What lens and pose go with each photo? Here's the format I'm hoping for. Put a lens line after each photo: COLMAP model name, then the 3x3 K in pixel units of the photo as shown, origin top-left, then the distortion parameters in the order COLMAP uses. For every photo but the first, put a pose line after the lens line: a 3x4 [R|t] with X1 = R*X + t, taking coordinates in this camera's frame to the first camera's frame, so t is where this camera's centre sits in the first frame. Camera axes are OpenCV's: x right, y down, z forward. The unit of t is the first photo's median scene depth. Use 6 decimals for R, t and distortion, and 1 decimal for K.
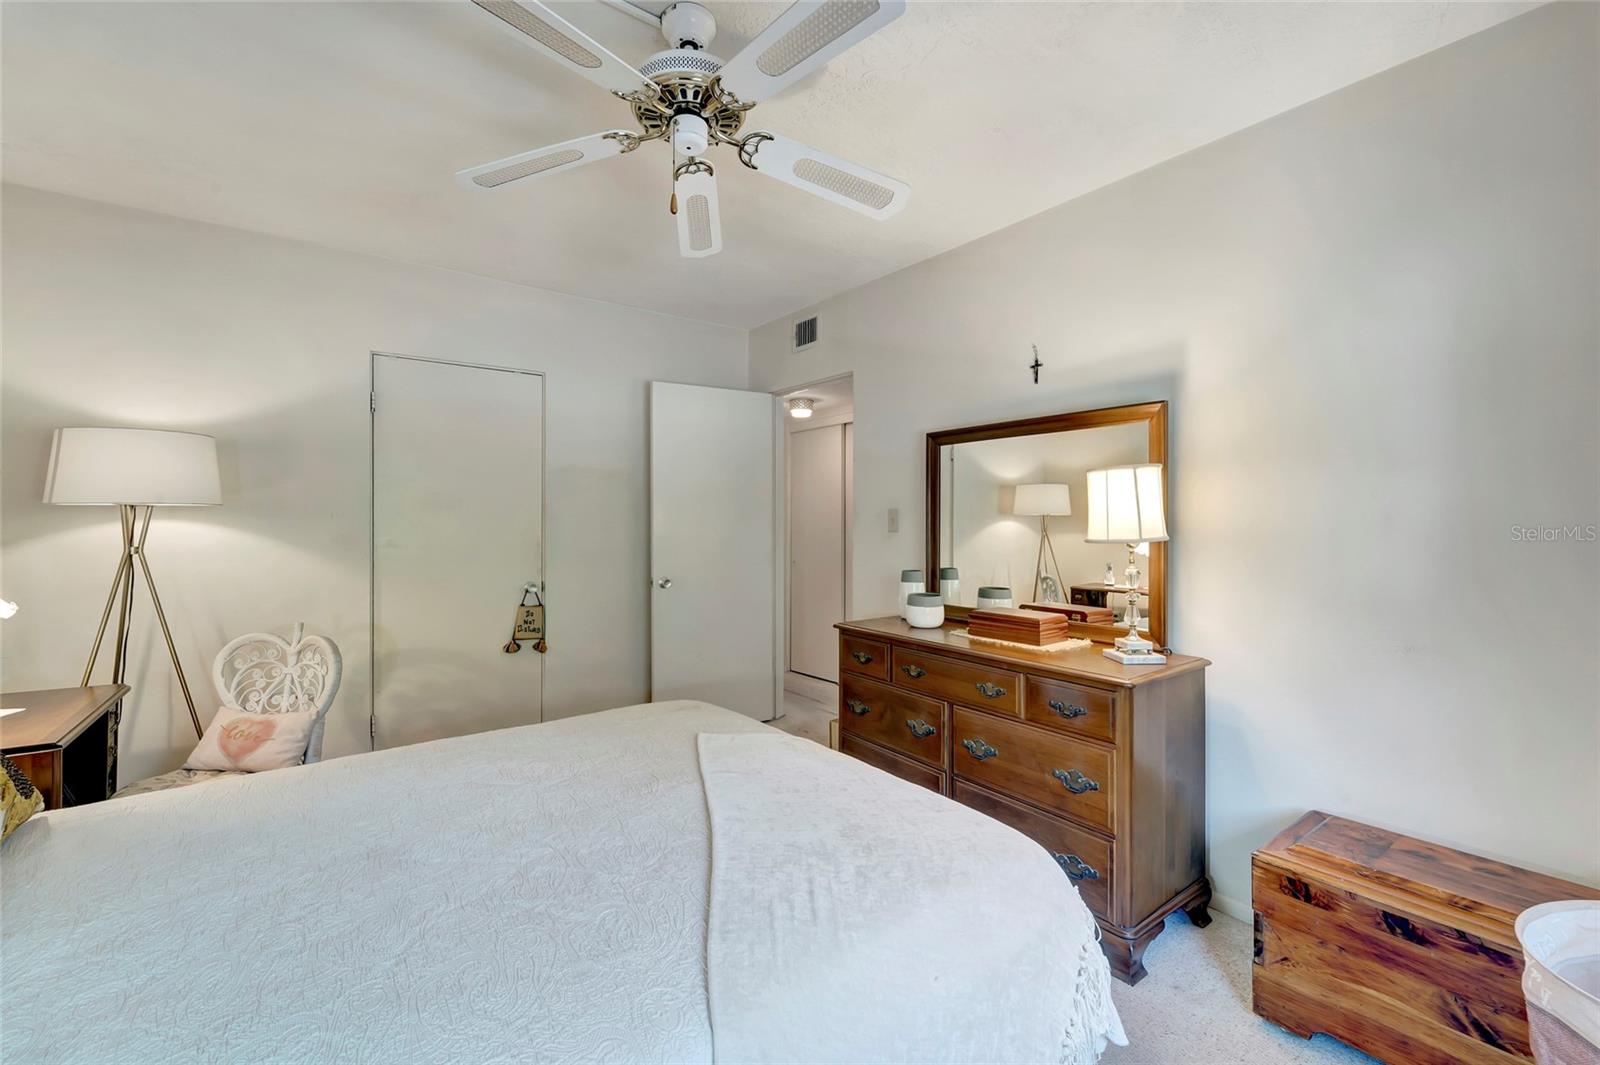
lens RADIAL K [[652.8, 0, 803.7], [0, 652.8, 522.4], [0, 0, 1]] dist [0.001838, -0.000071]
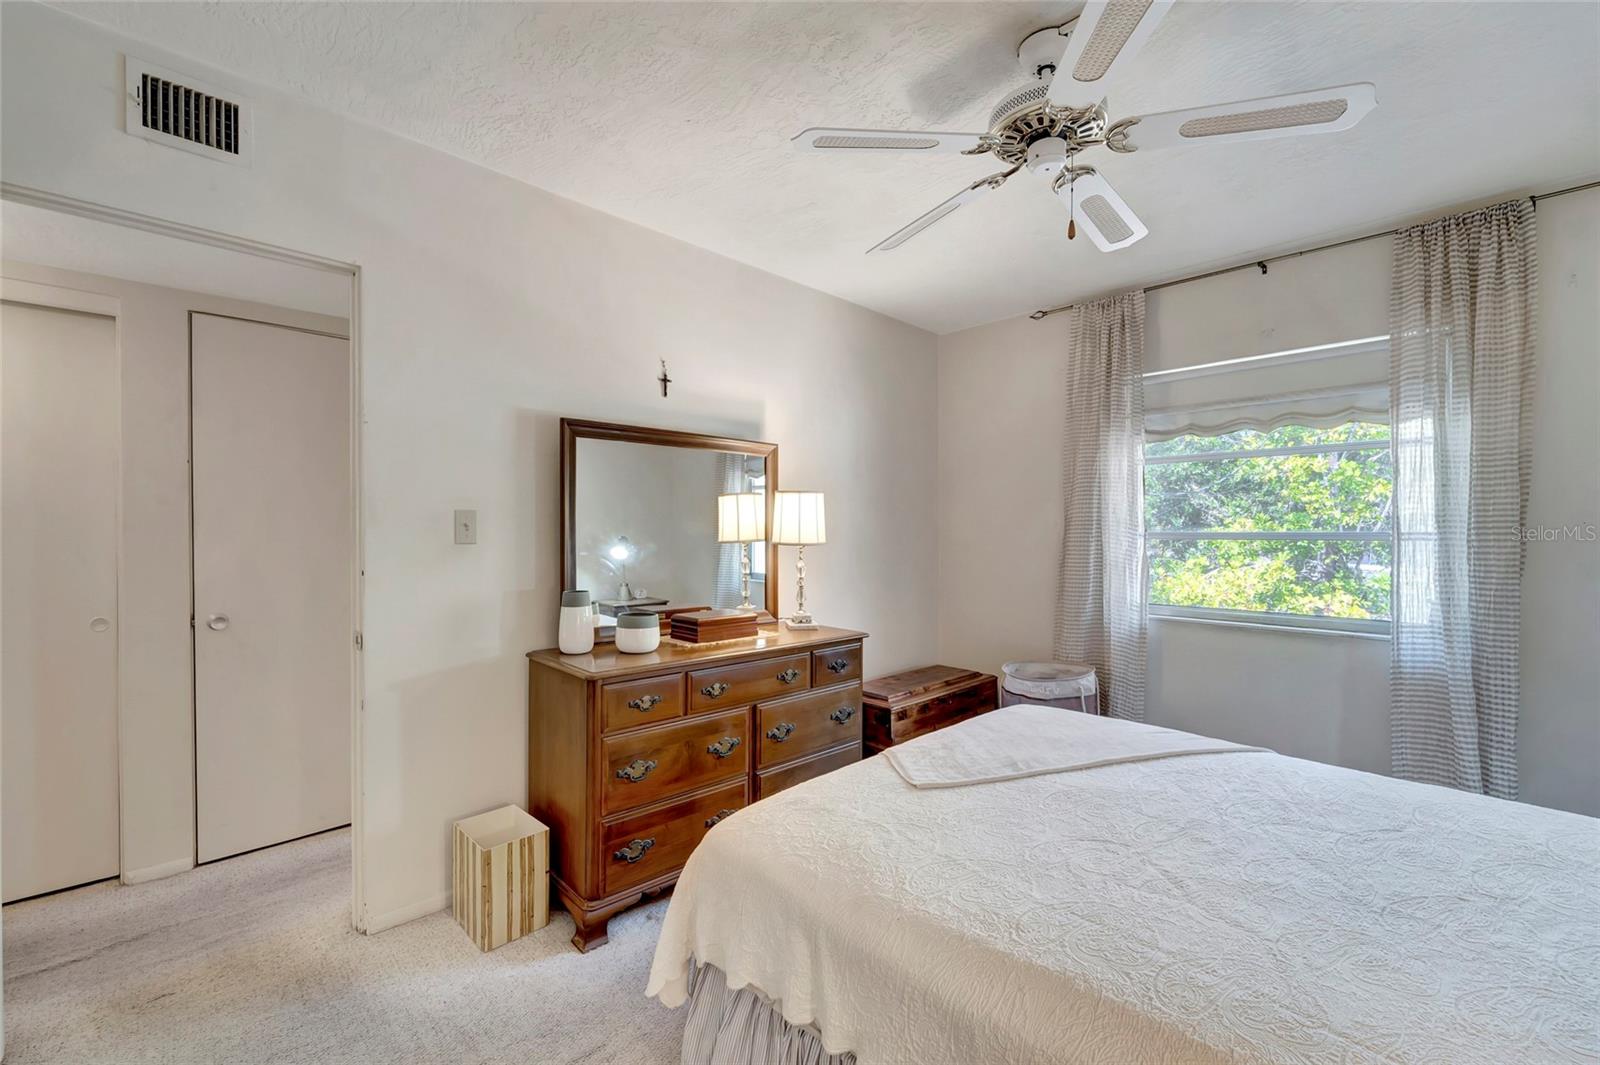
lens RADIAL K [[652.8, 0, 796.9], [0, 652.8, 527.9], [0, 0, 1]] dist [0.001838, -0.000071]
pose [[-0.091363, -0.003216, 0.995812, -0.709425], [-0.003547, 0.999989, 0.002904, -0.006999], [-0.995811, -0.003267, -0.091374, 0.892073]]
